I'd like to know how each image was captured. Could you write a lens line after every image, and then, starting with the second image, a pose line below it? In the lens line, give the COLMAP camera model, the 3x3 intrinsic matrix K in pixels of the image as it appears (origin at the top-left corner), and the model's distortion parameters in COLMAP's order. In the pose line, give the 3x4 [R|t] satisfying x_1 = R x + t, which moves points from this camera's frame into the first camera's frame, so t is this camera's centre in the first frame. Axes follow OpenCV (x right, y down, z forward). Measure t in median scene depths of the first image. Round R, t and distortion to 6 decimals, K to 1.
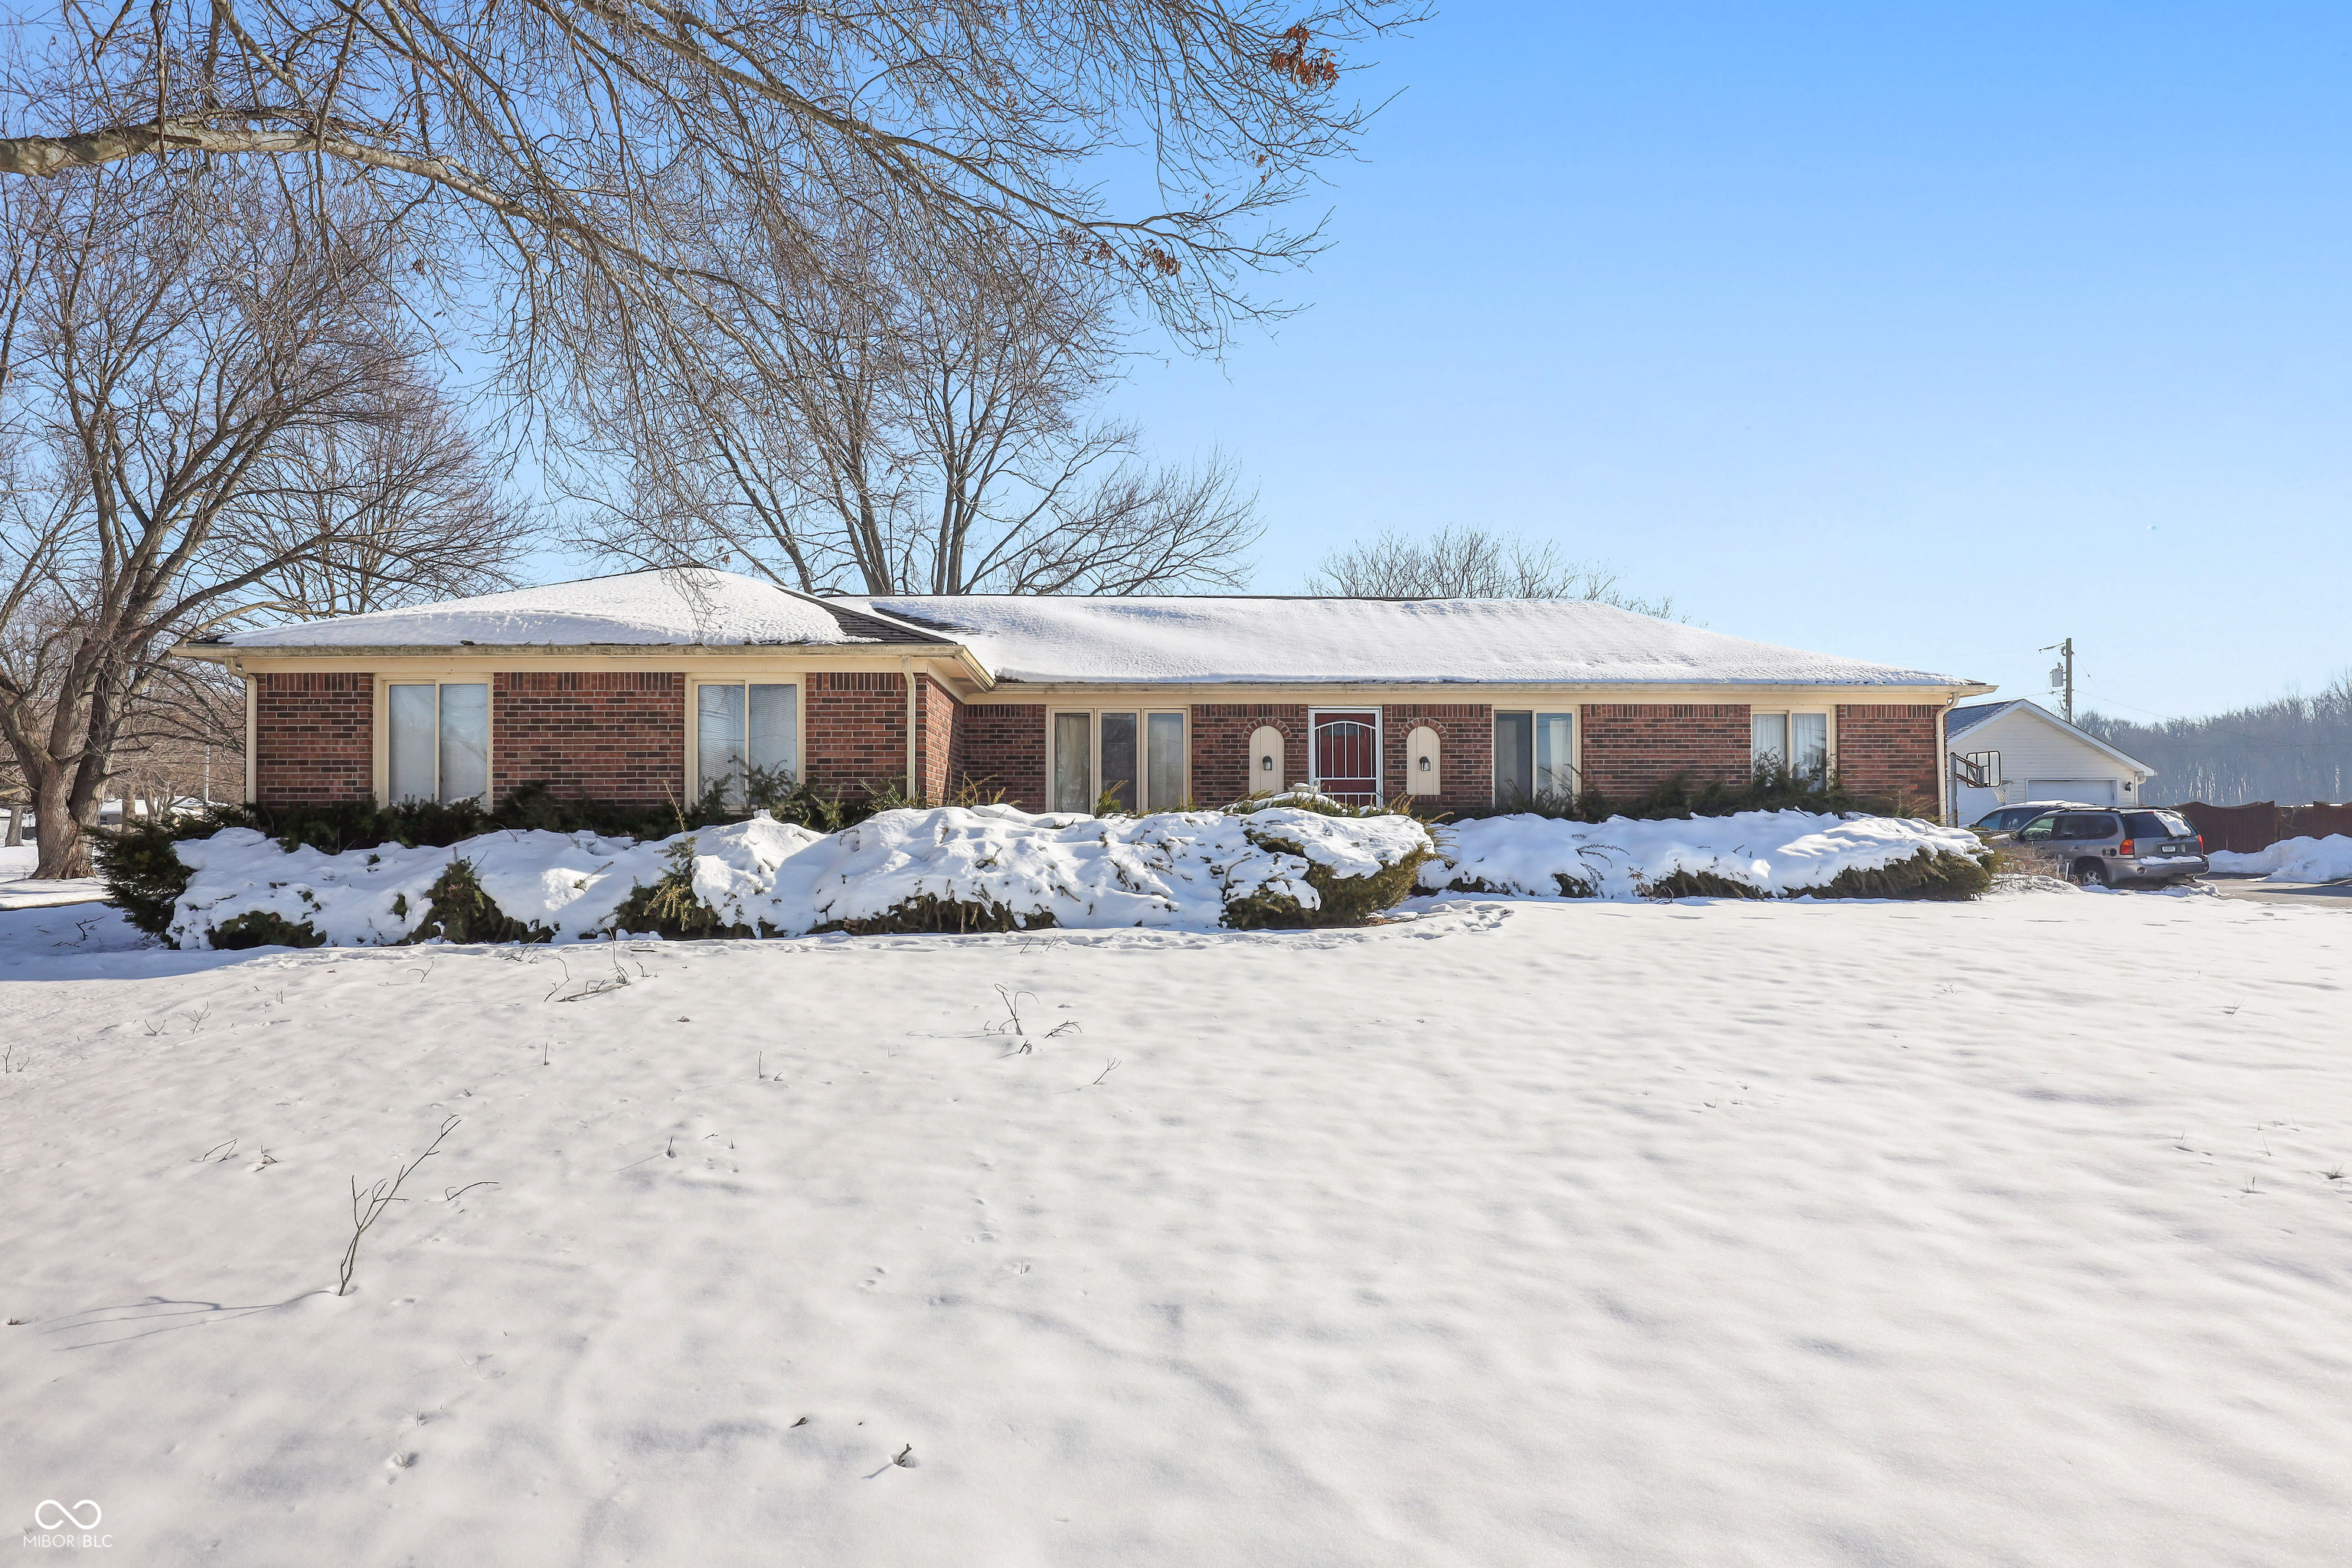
lens RADIAL K [[1369.3, 0, 1175.2], [0, 1369.3, 783.5], [0, 0, 1]] dist [-0.017046, 0.001138]
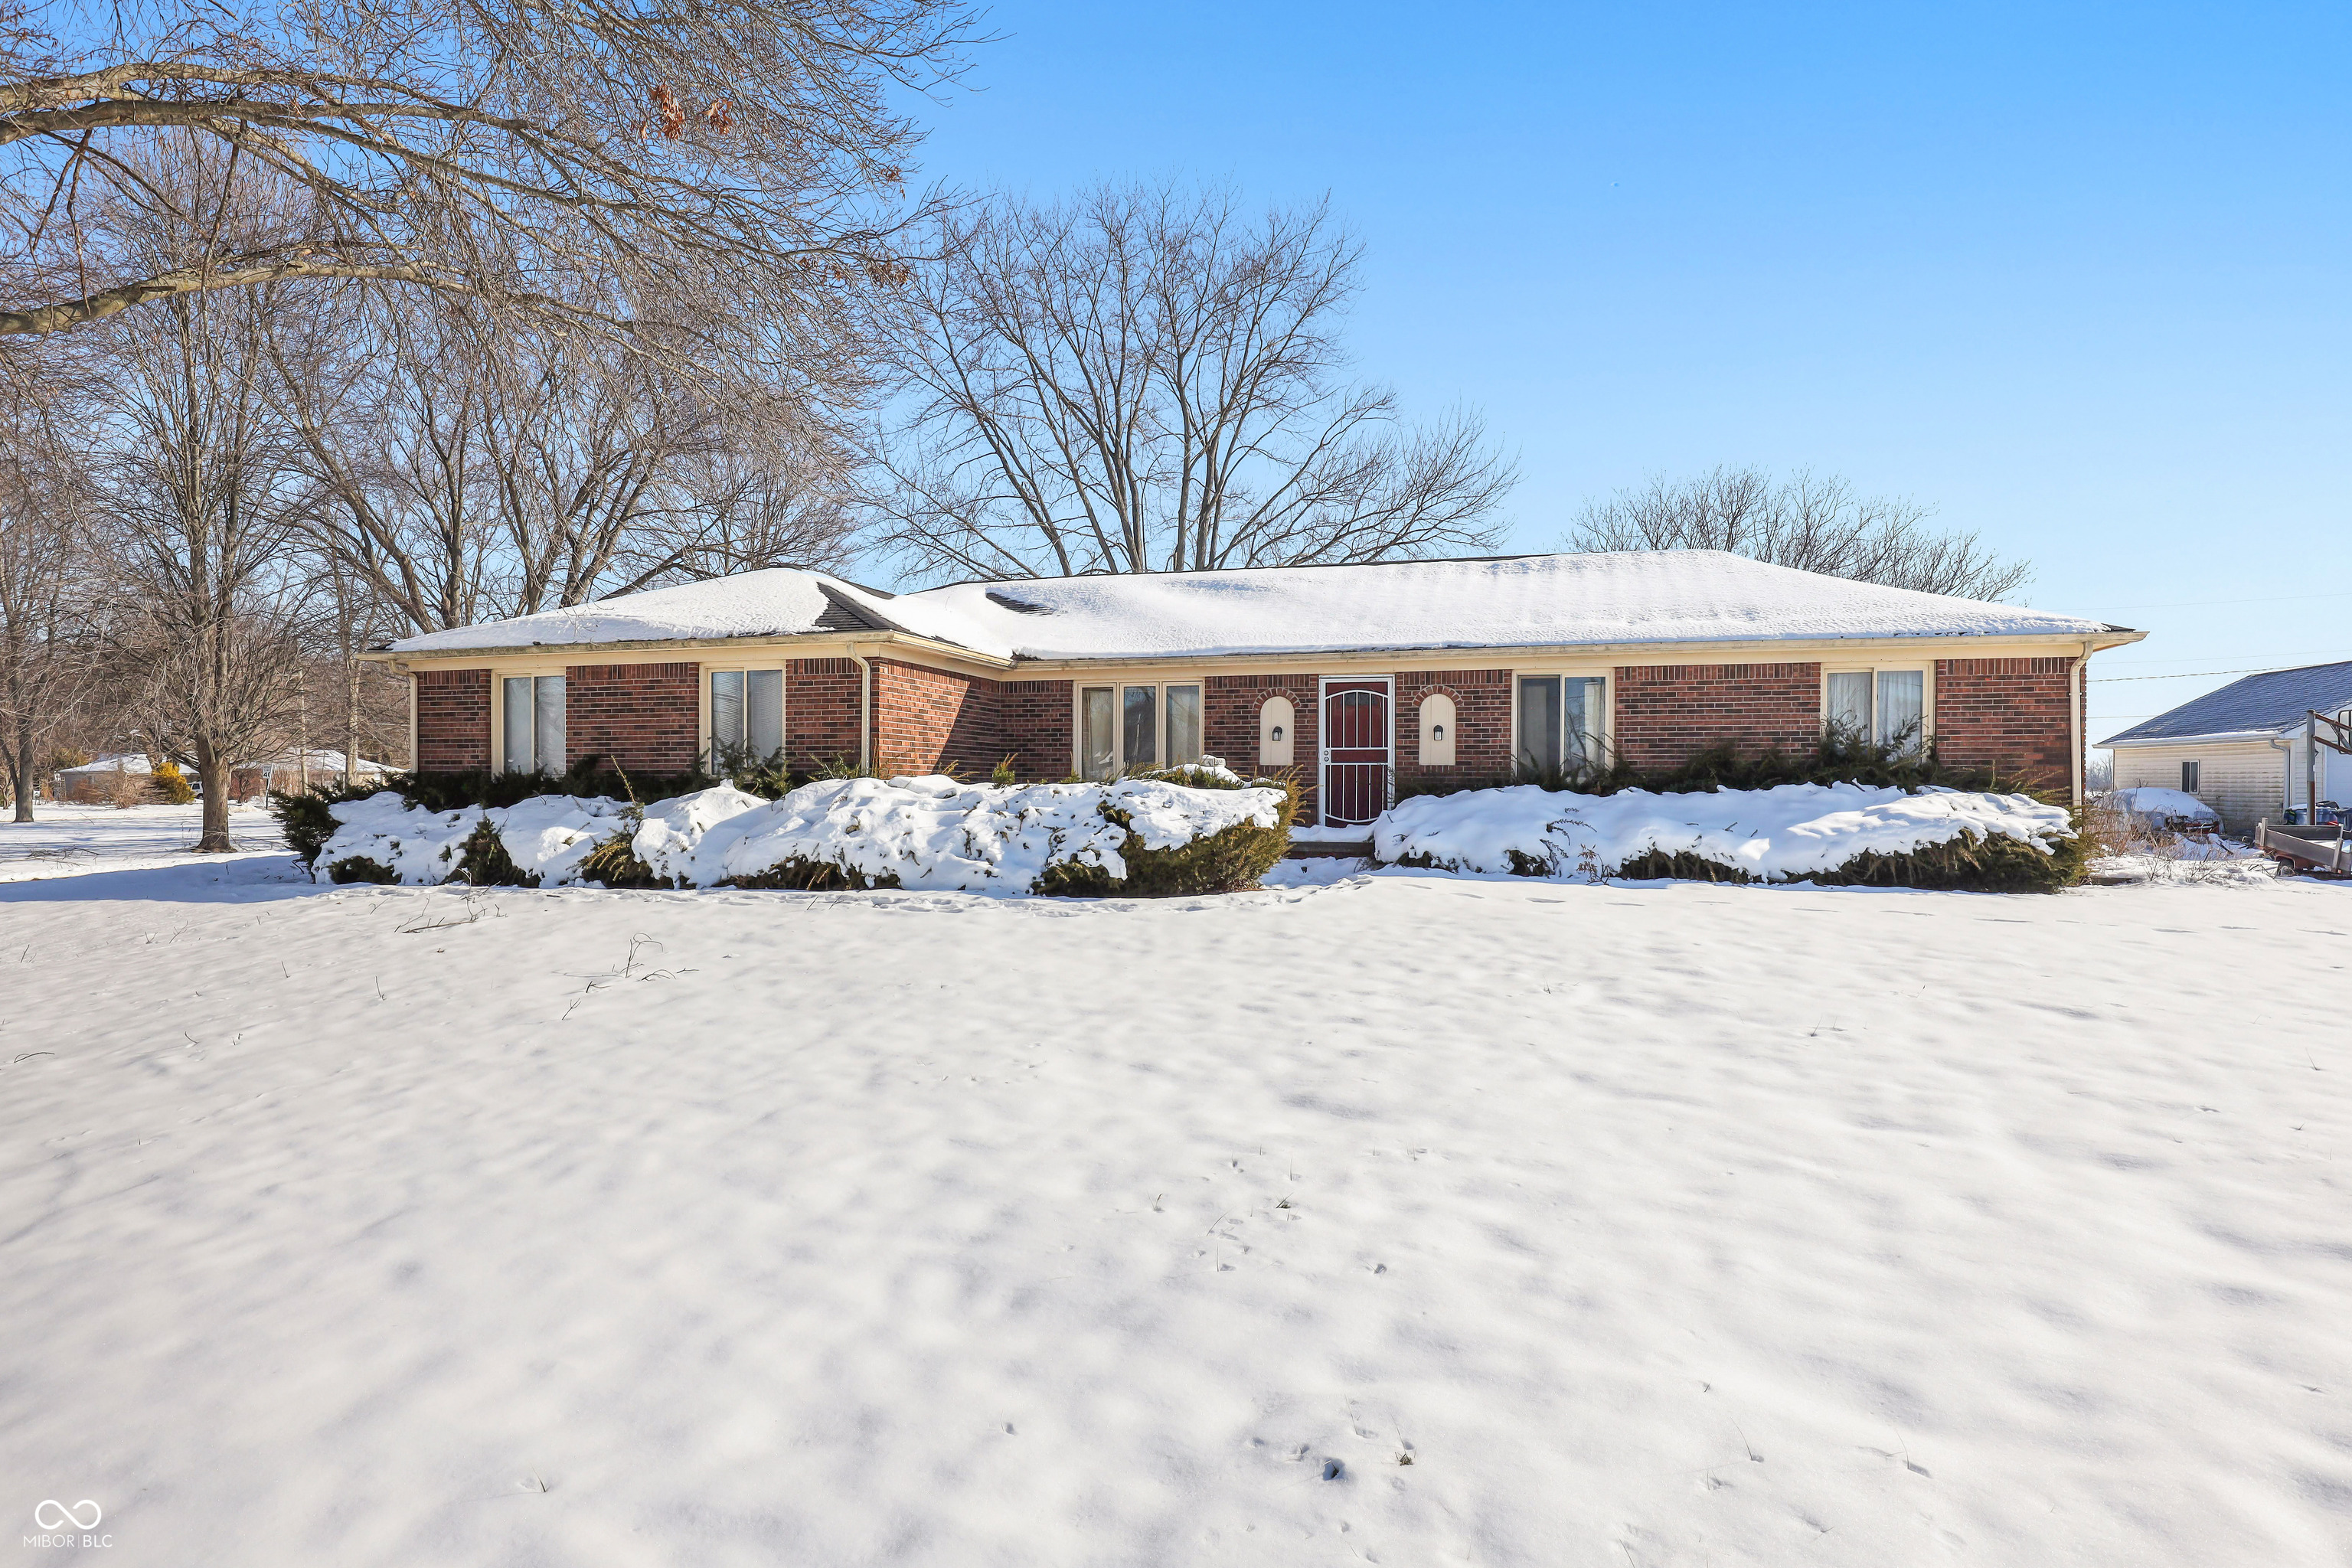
lens RADIAL K [[1357.9, 0, 1175.4], [0, 1357.9, 775.4], [0, 0, 1]] dist [-0.026040, 0.003623]
pose [[0.936089, 0.003074, -0.351751, 0.453007], [0.004085, 0.999799, 0.019609, -0.005262], [0.351741, -0.019793, 0.935888, 0.057603]]
